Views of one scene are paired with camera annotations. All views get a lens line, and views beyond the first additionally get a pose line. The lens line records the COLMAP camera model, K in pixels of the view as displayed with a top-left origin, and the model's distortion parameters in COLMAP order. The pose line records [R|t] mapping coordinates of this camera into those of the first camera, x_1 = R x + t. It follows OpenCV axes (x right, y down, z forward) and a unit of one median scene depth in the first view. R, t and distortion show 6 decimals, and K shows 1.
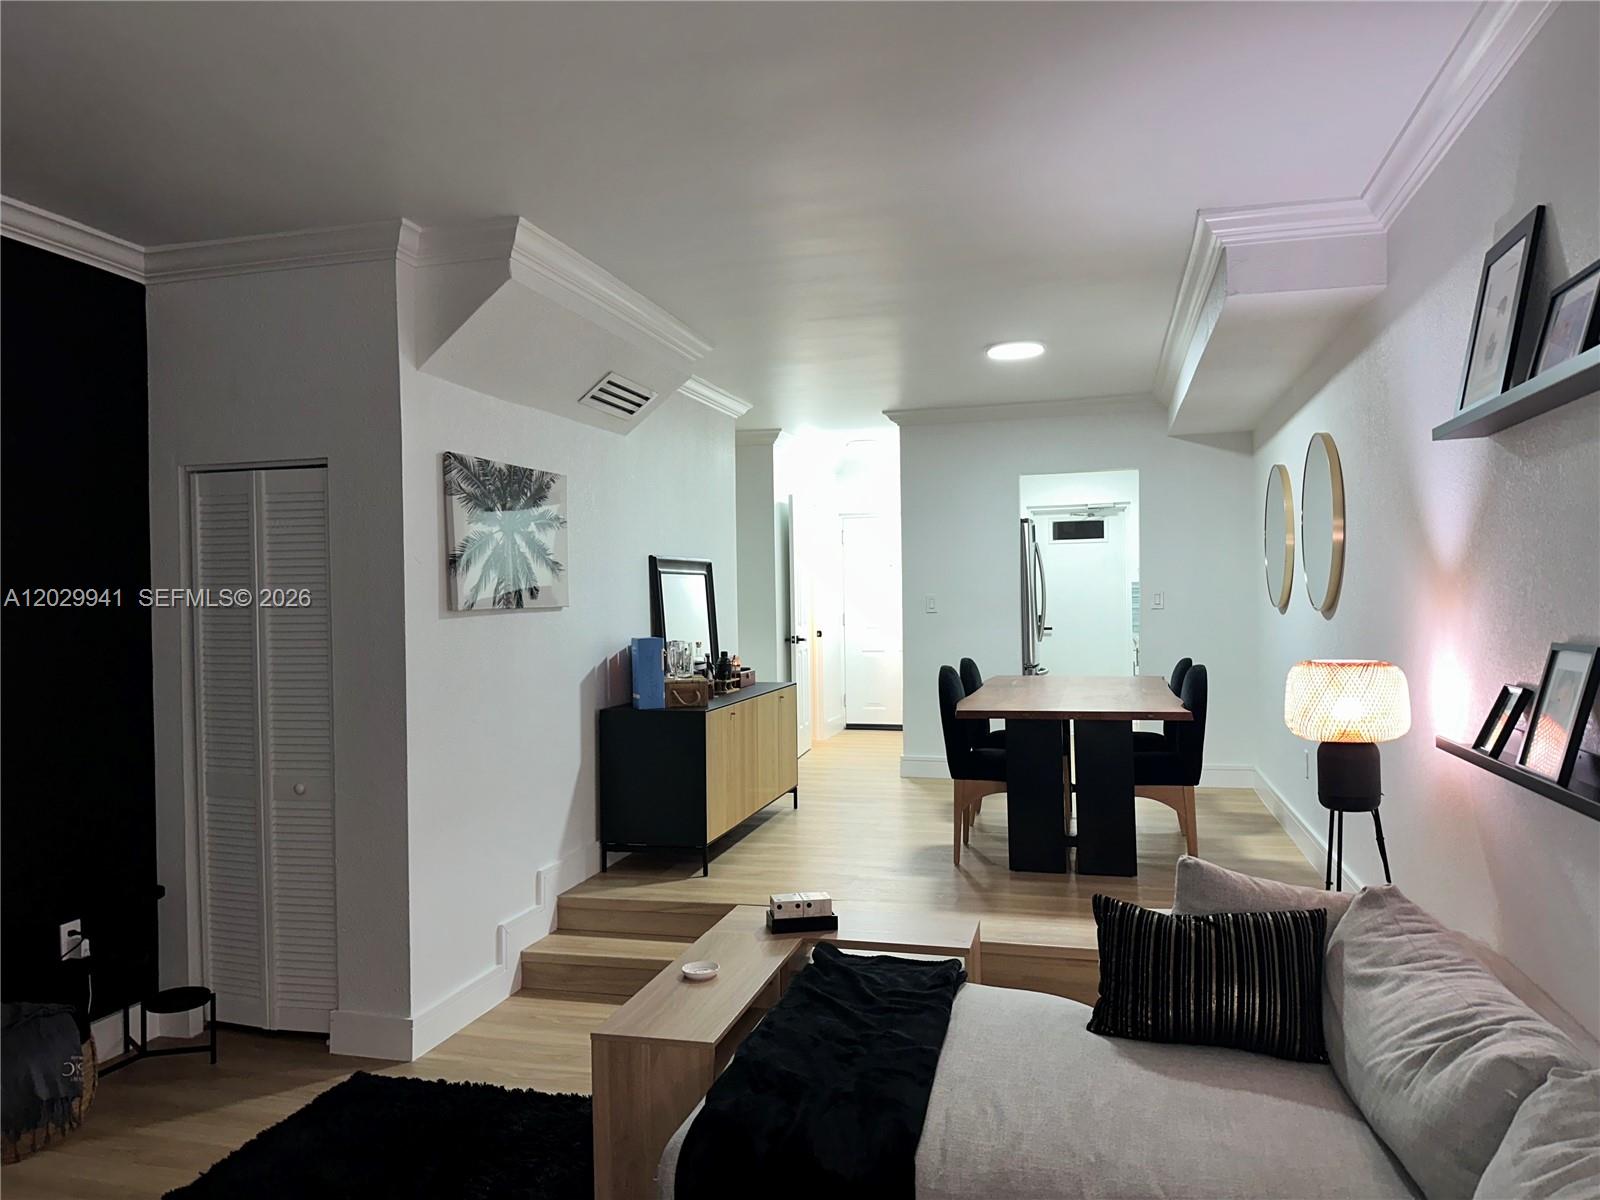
lens RADIAL K [[1122.1, 0, 808.3], [0, 1122.1, 615.1], [0, 0, 1]] dist [0.062416, -0.069415]
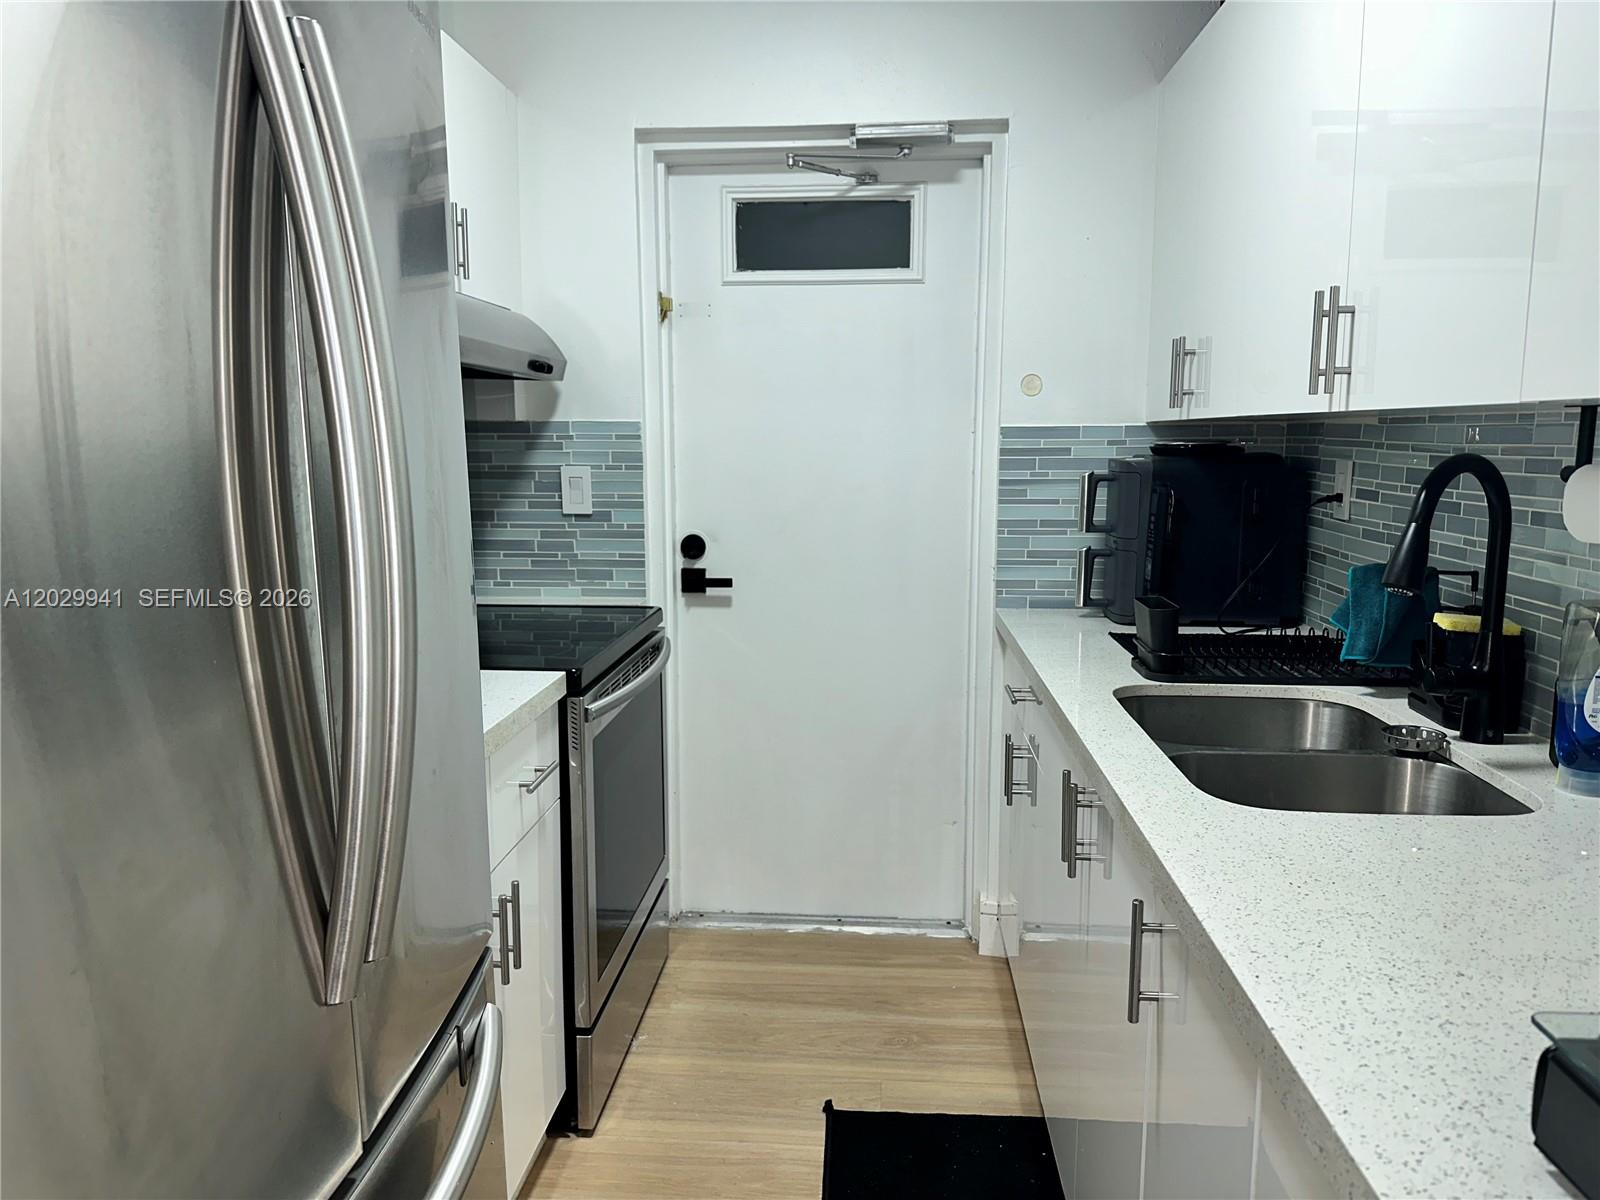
lens RADIAL K [[1122.1, 0, 790.6], [0, 1122.1, 597.2], [0, 0, 1]] dist [0.062416, -0.069415]
pose [[0.985397, -0.015100, 0.169603, 0.365330], [-0.004625, 0.993319, 0.115307, -0.035340], [-0.170211, -0.114407, 0.978744, 1.431403]]
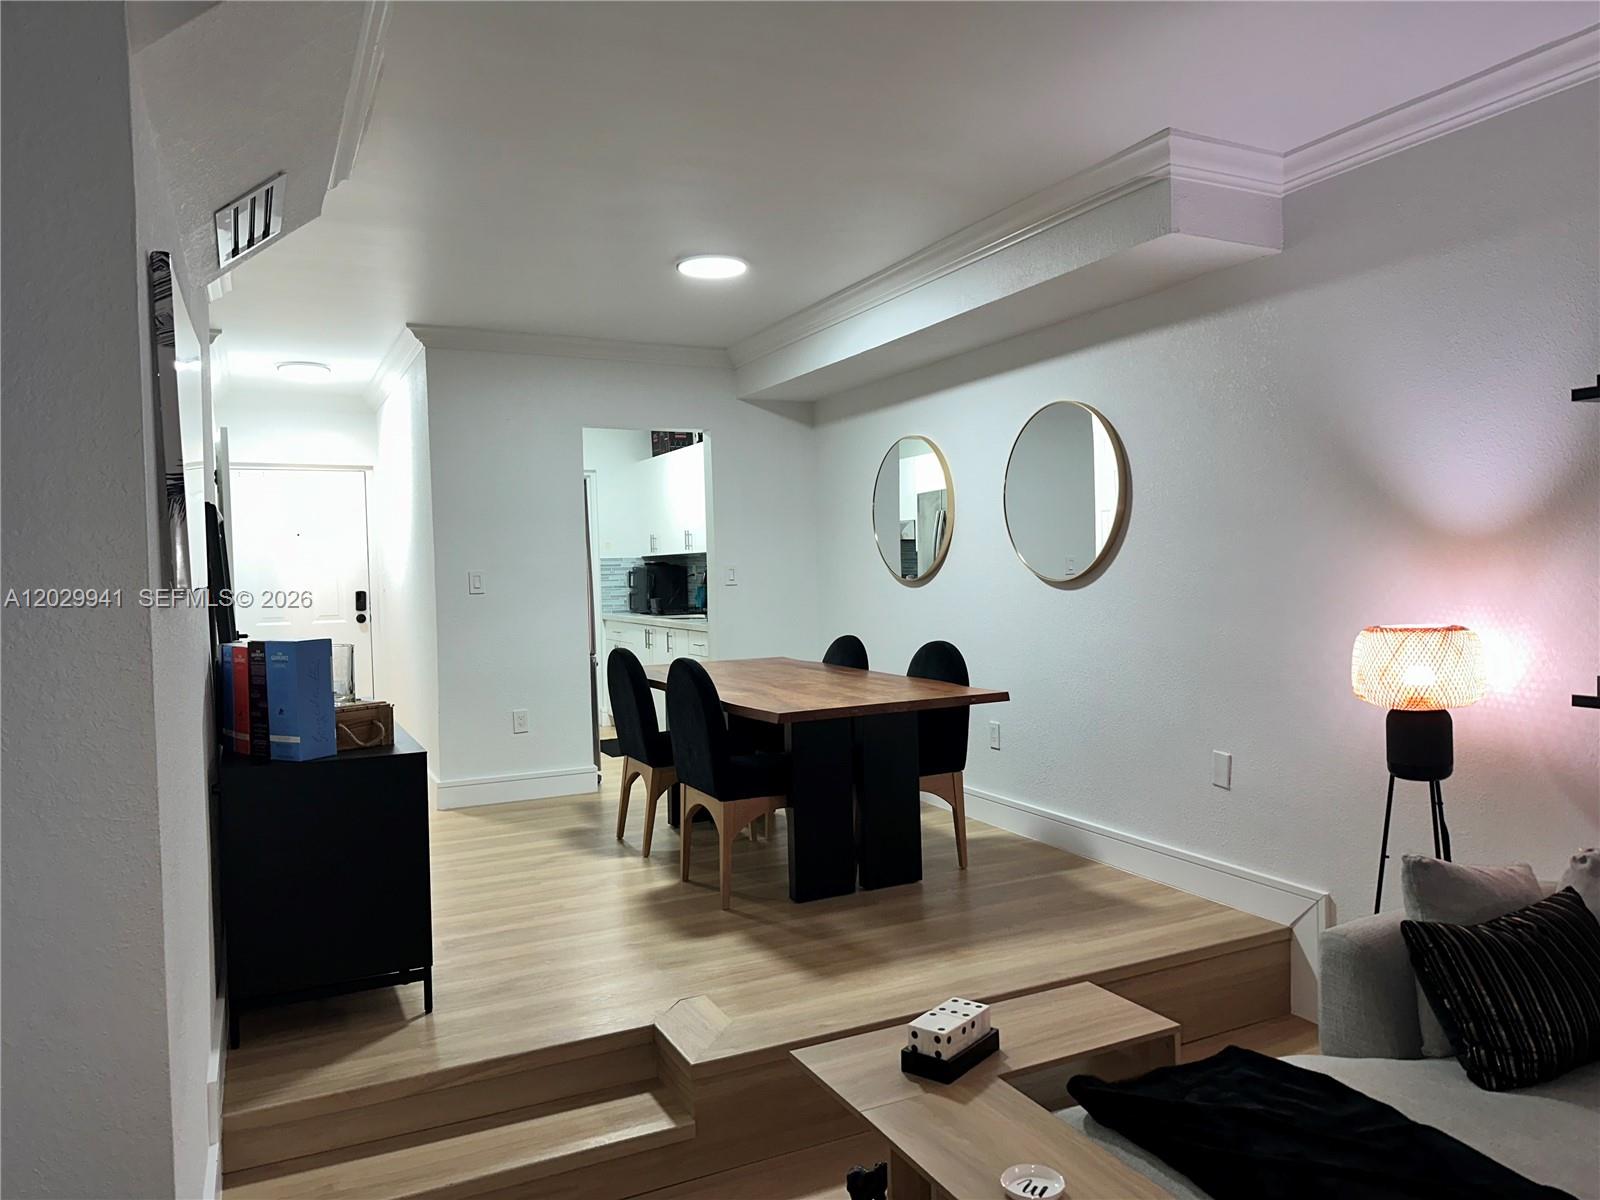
lens RADIAL K [[1122.1, 0, 827.9], [0, 1122.1, 611.9], [0, 0, 1]] dist [0.062416, -0.069415]
pose [[0.752388, -0.029227, 0.658071, -0.342646], [0.019546, 0.999566, 0.022046, -0.001690], [-0.658430, -0.003725, 0.752633, 0.379923]]
